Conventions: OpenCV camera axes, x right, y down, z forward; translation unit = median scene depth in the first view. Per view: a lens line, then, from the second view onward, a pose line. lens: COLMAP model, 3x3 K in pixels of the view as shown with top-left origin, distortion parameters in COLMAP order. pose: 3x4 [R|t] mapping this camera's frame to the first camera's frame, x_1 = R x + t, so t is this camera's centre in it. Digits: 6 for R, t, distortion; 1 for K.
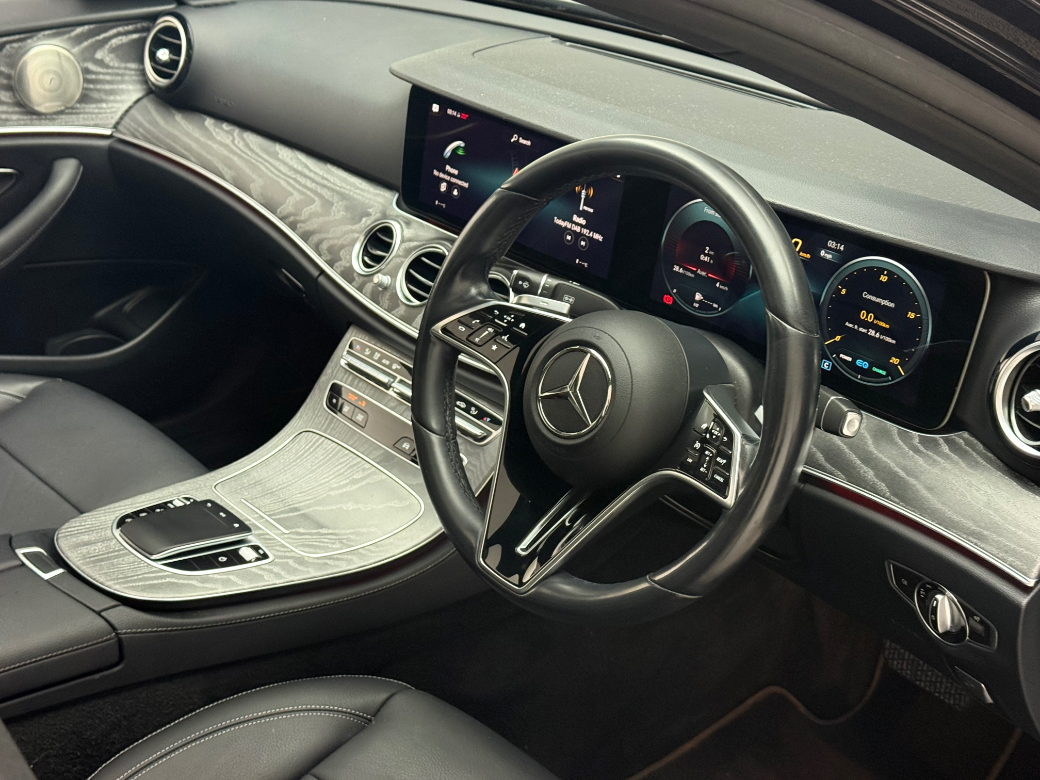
lens RADIAL K [[1392.6, 0, 518.7], [0, 1392.6, 388.2], [0, 0, 1]] dist [0.097375, 0.000000]
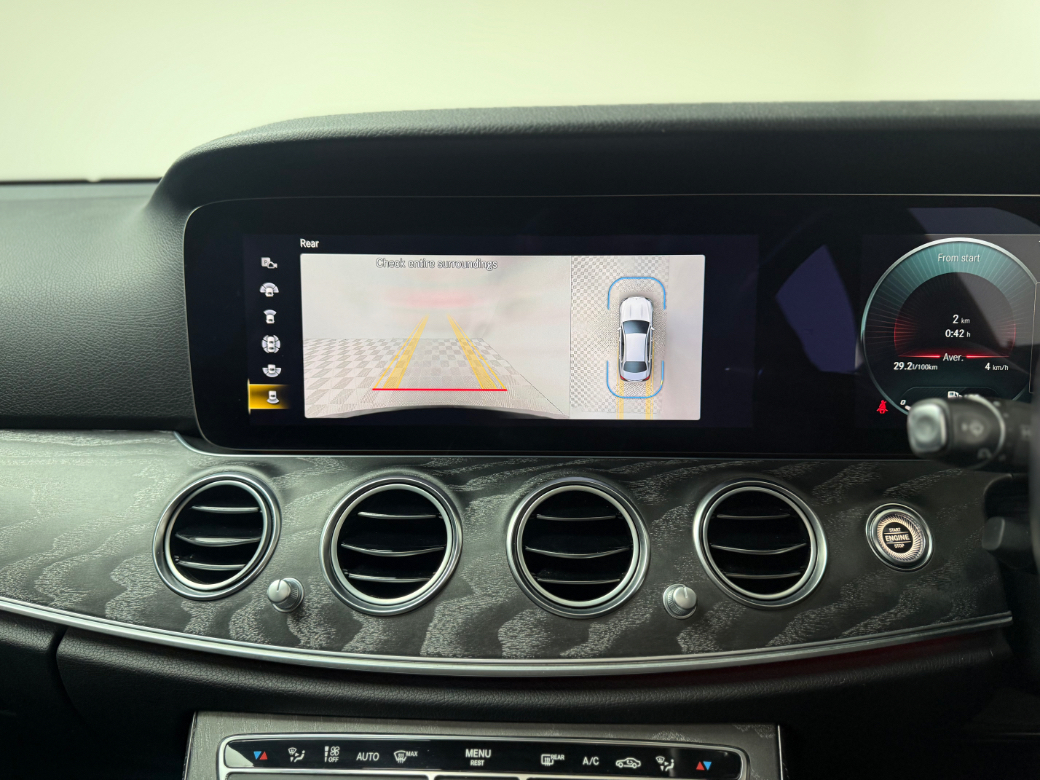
lens RADIAL K [[730.2, 0, 522.3], [0, 730.2, 389.9], [0, 0, 1]] dist [0.008586, 0.001077]
pose [[0.692266, -0.201920, 0.692818, -0.200181], [0.345879, 0.935437, -0.072973, -0.095119], [-0.633353, 0.290147, 0.717411, 0.755813]]
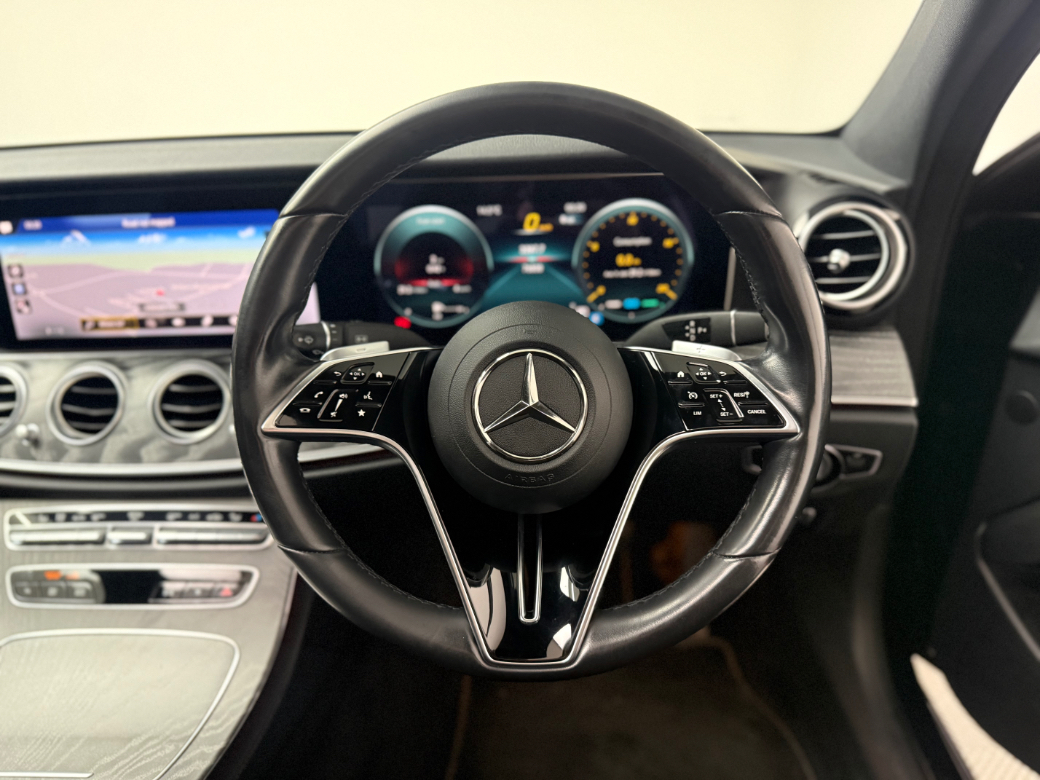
lens RADIAL K [[772.8, 0, 523.4], [0, 772.8, 389.0], [0, 0, 1]] dist [-0.001367, -0.003489]
pose [[0.712977, -0.338068, 0.614308, -0.163120], [0.373666, 0.924518, 0.075101, -0.025545], [-0.593328, 0.176001, 0.785484, 0.455944]]
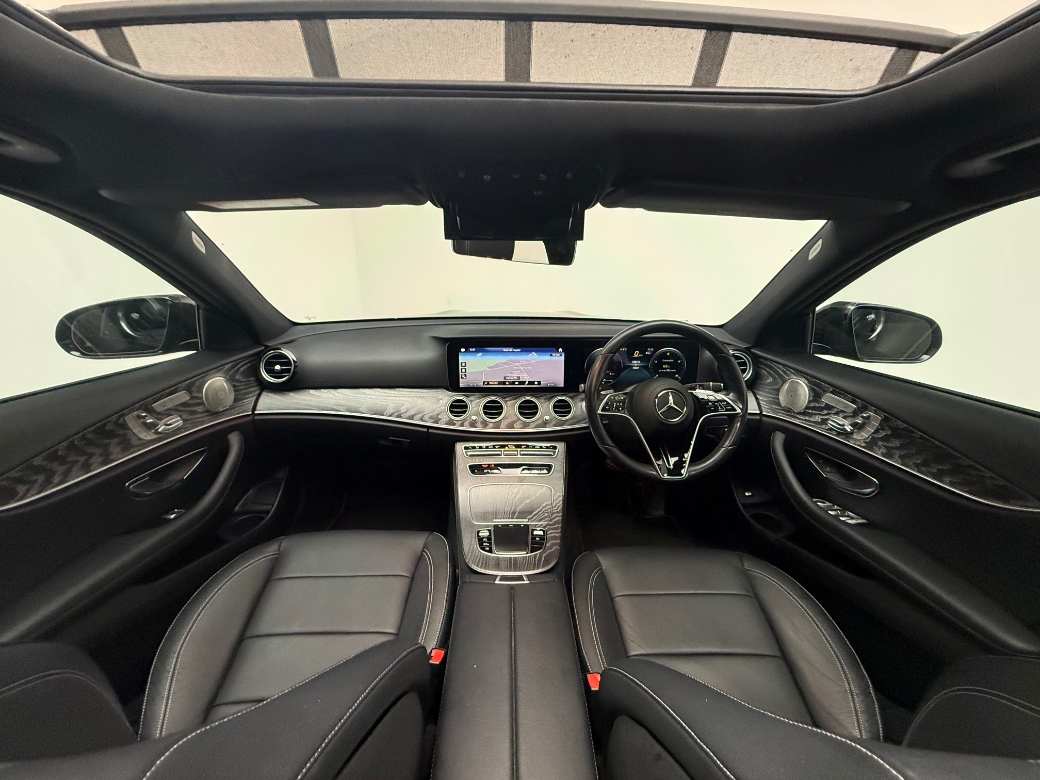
lens RADIAL K [[414.2, 0, 511.0], [0, 414.2, 386.4], [0, 0, 1]] dist [0.002608, 0.000093]
pose [[0.664105, -0.259590, 0.701126, -0.561771], [0.354383, 0.935041, 0.010525, -0.115335], [-0.658314, 0.241477, 0.712960, 0.413295]]
